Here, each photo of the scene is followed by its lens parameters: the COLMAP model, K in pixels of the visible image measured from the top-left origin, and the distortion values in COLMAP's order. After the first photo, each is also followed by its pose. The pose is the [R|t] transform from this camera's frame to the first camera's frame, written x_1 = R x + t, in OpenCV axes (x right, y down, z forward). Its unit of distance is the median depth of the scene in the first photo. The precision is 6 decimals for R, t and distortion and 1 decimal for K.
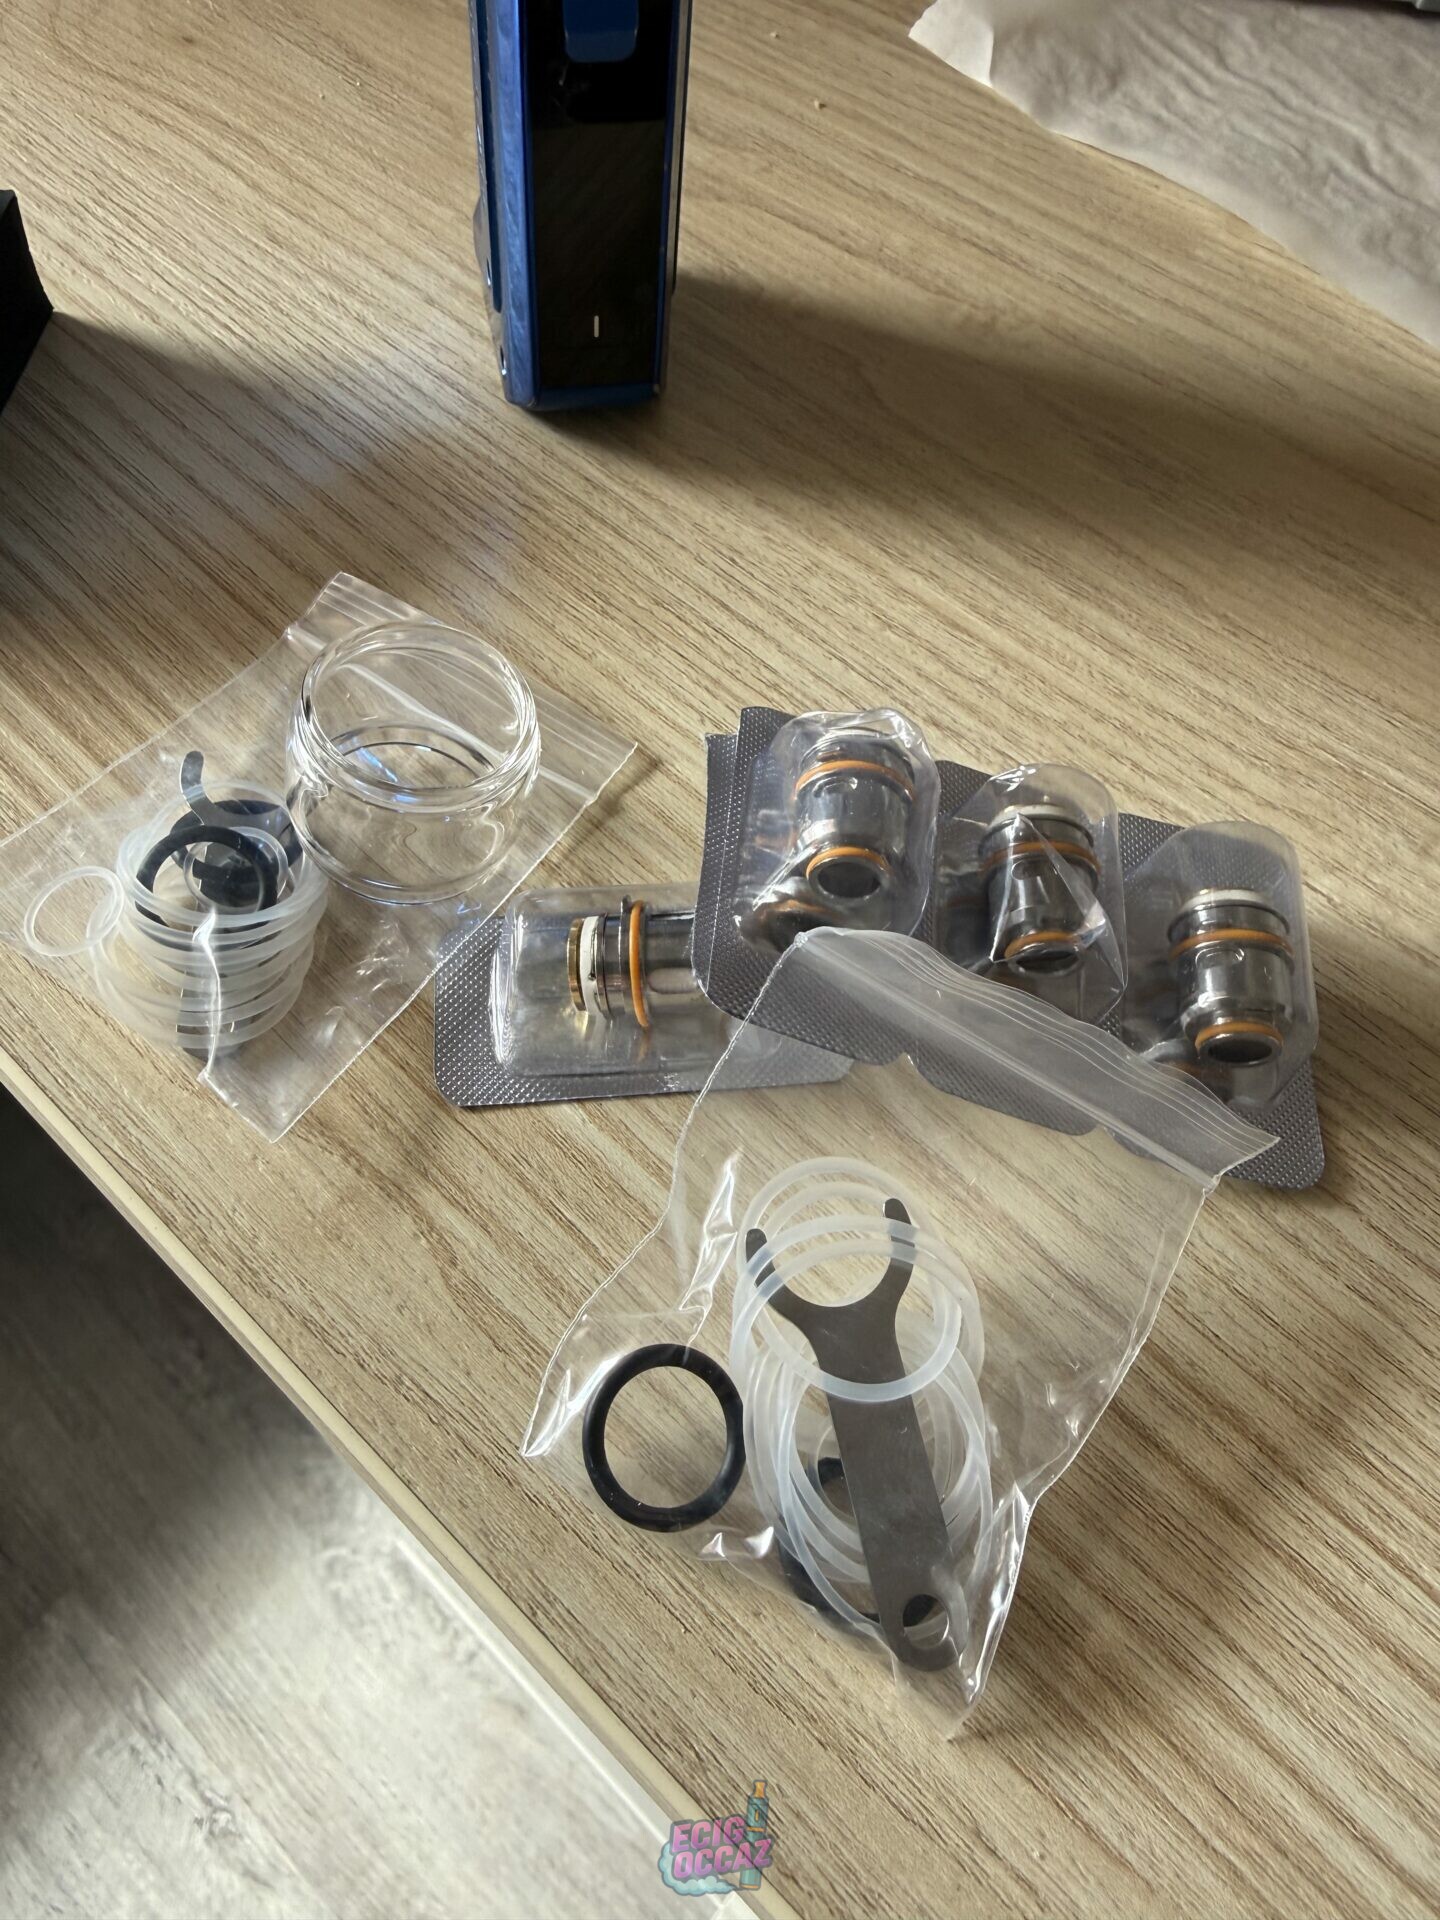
lens RADIAL K [[1348.6, 0, 721.3], [0, 1348.6, 866.8], [0, 0, 1]] dist [-0.012777, 0.008652]
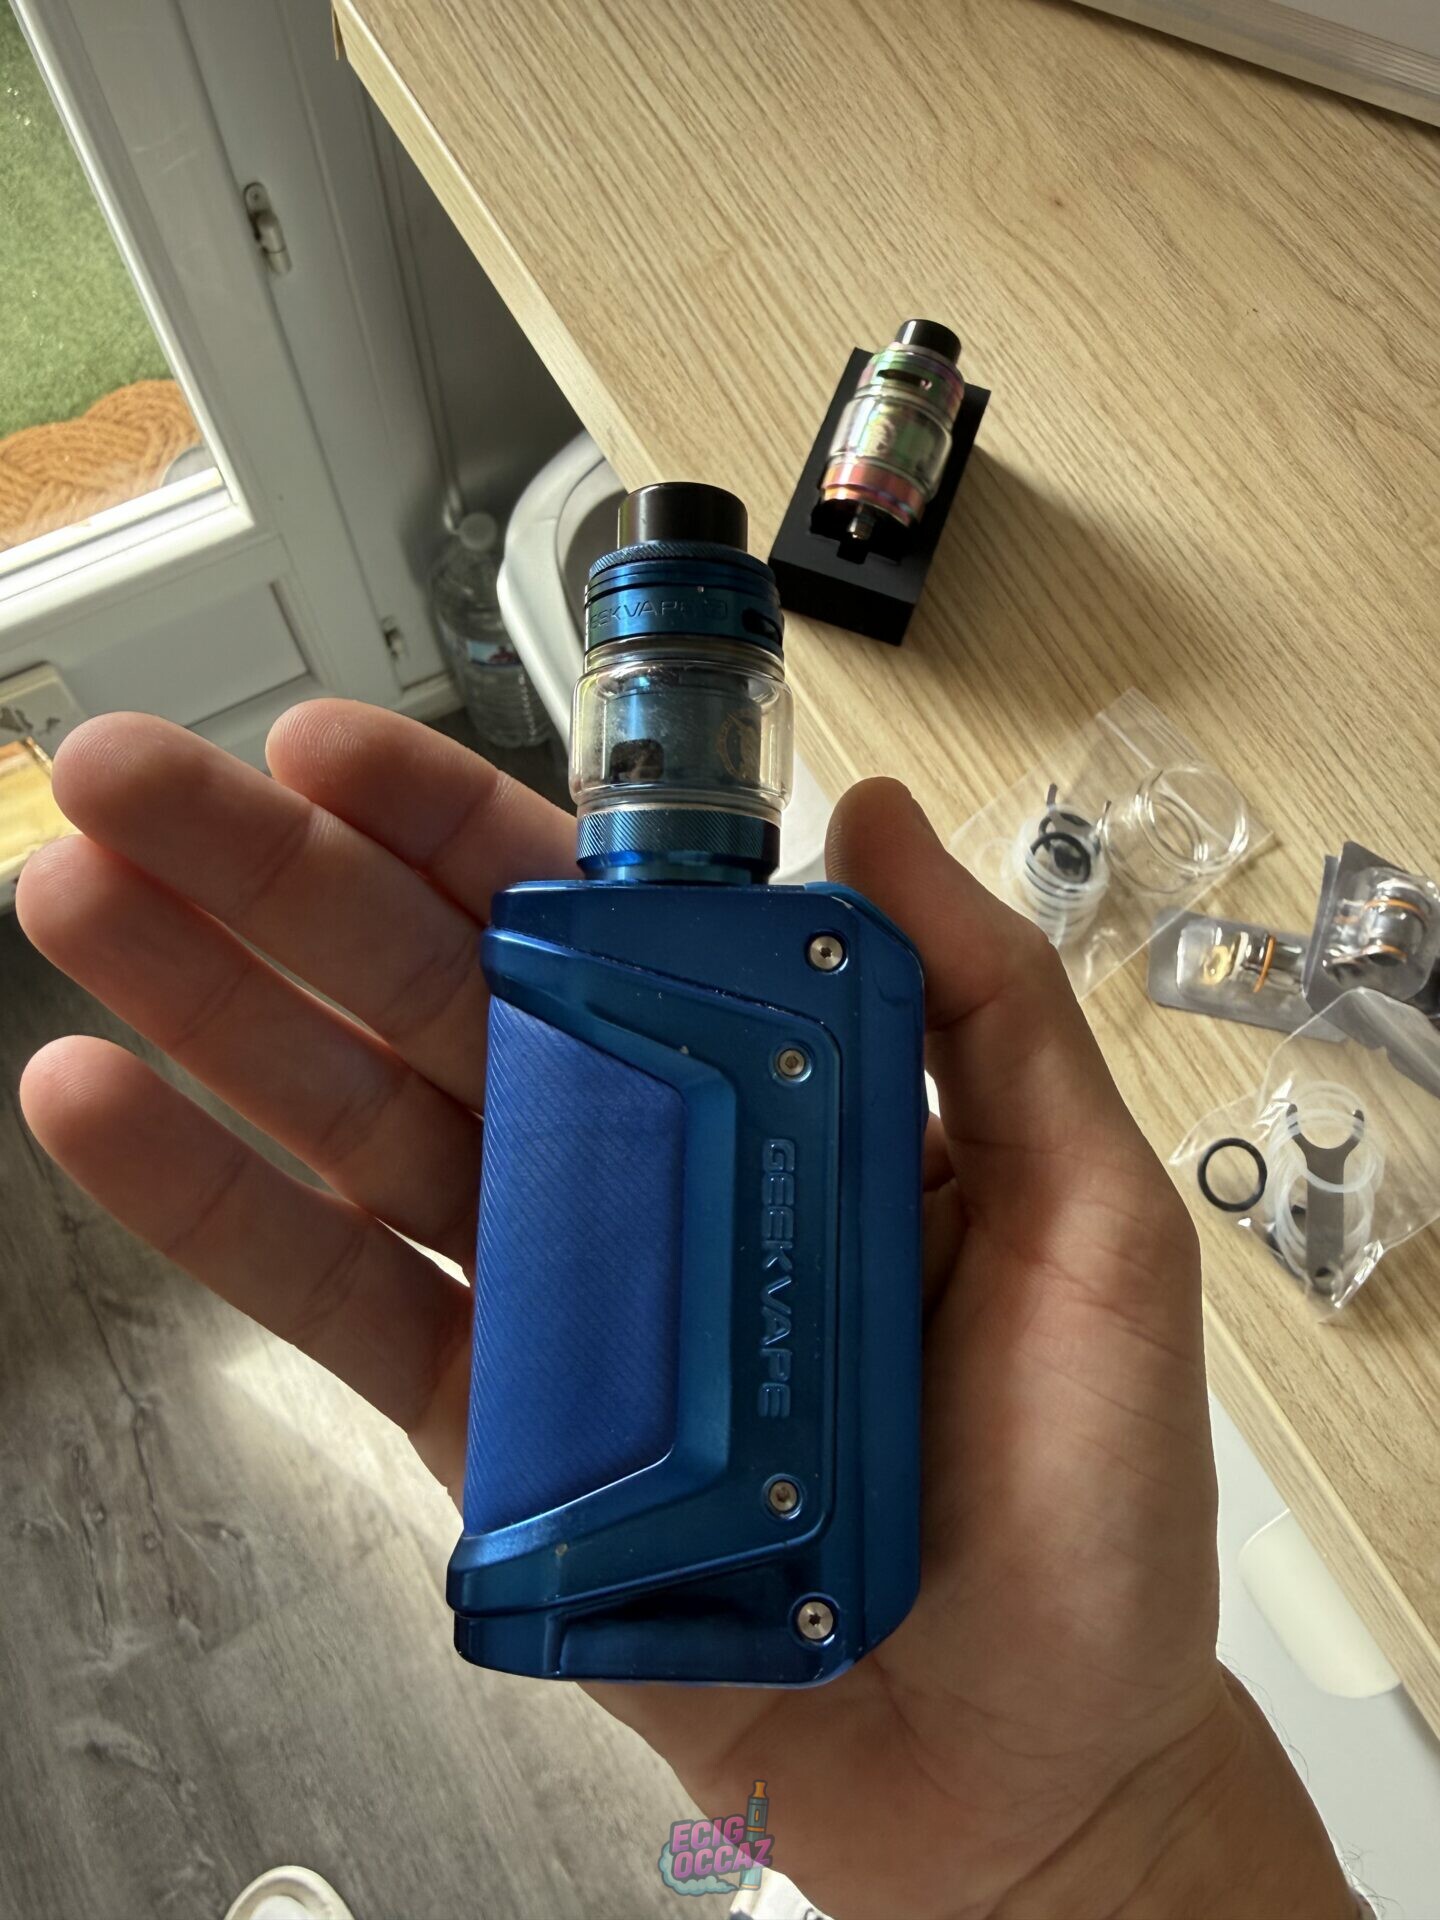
lens RADIAL K [[1348.6, 0, 750.2], [0, 1348.6, 894.3], [0, 0, 1]] dist [-0.012777, 0.008652]
pose [[0.947917, 0.285144, -0.141935, -0.527268], [-0.247807, 0.940175, 0.233800, -0.306293], [0.200110, -0.186450, 0.961869, -1.086364]]
